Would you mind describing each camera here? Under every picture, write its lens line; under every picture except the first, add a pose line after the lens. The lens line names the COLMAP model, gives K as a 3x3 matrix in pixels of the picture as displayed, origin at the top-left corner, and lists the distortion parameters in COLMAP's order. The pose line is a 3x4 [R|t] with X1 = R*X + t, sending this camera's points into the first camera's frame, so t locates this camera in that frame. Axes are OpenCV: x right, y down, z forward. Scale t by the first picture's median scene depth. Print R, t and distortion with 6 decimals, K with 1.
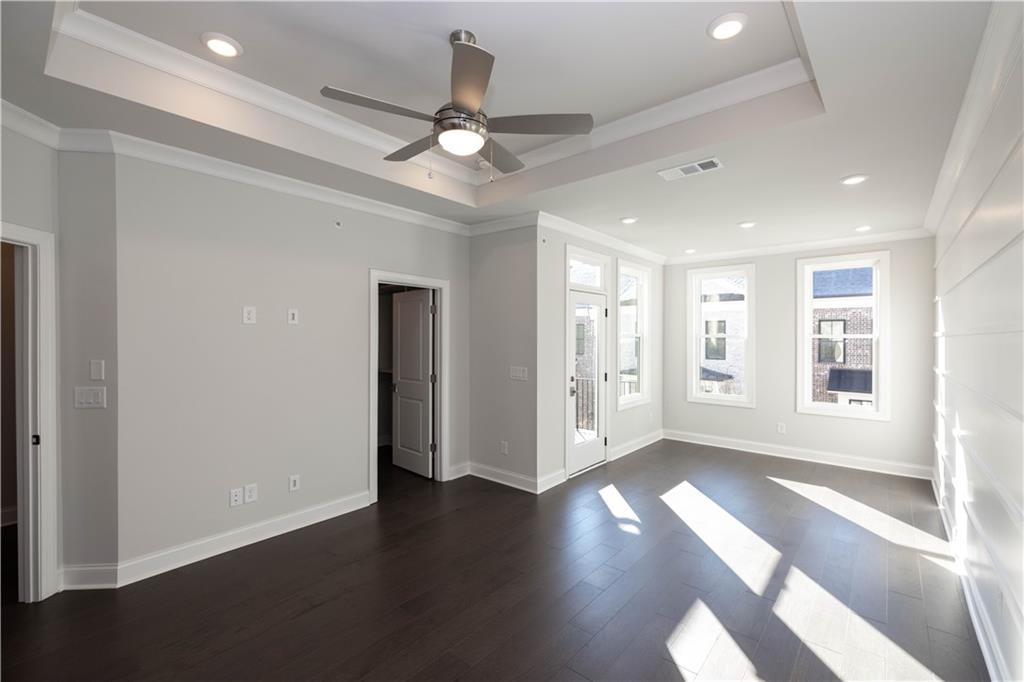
lens RADIAL K [[433.1, 0, 515.5], [0, 433.1, 336.4], [0, 0, 1]] dist [0.000570, 0.000138]
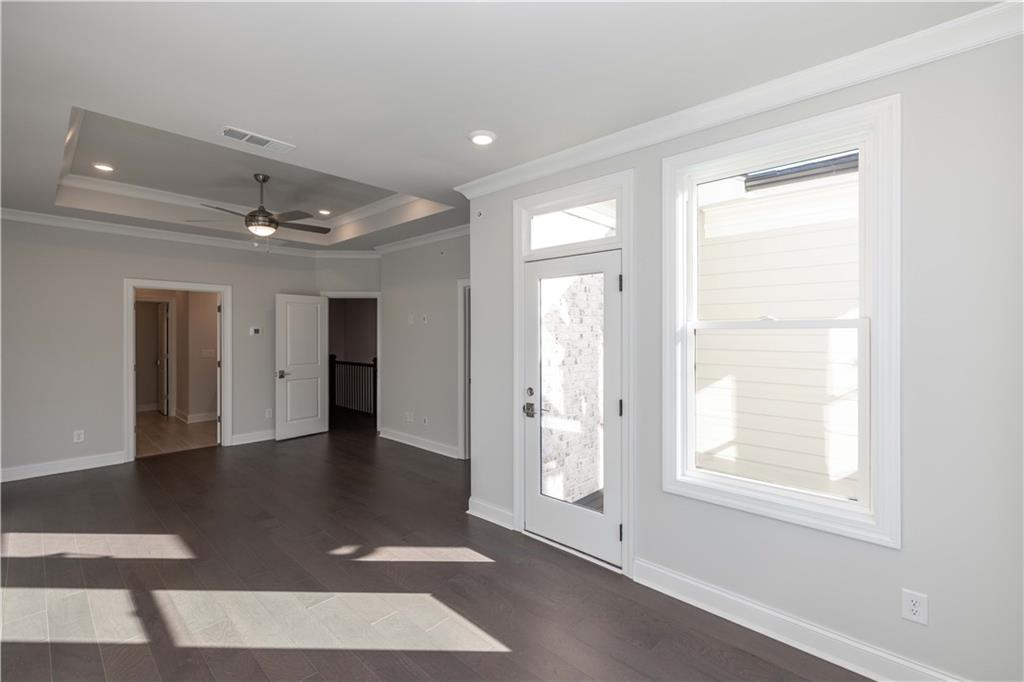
lens RADIAL K [[447.2, 0, 513.4], [0, 447.2, 333.0], [0, 0, 1]] dist [0.000355, 0.000031]
pose [[-0.033593, -0.000904, -0.999435, 0.845725], [0.000736, 0.999999, -0.000929, 0.005973], [0.999435, -0.000767, -0.033592, 1.009808]]
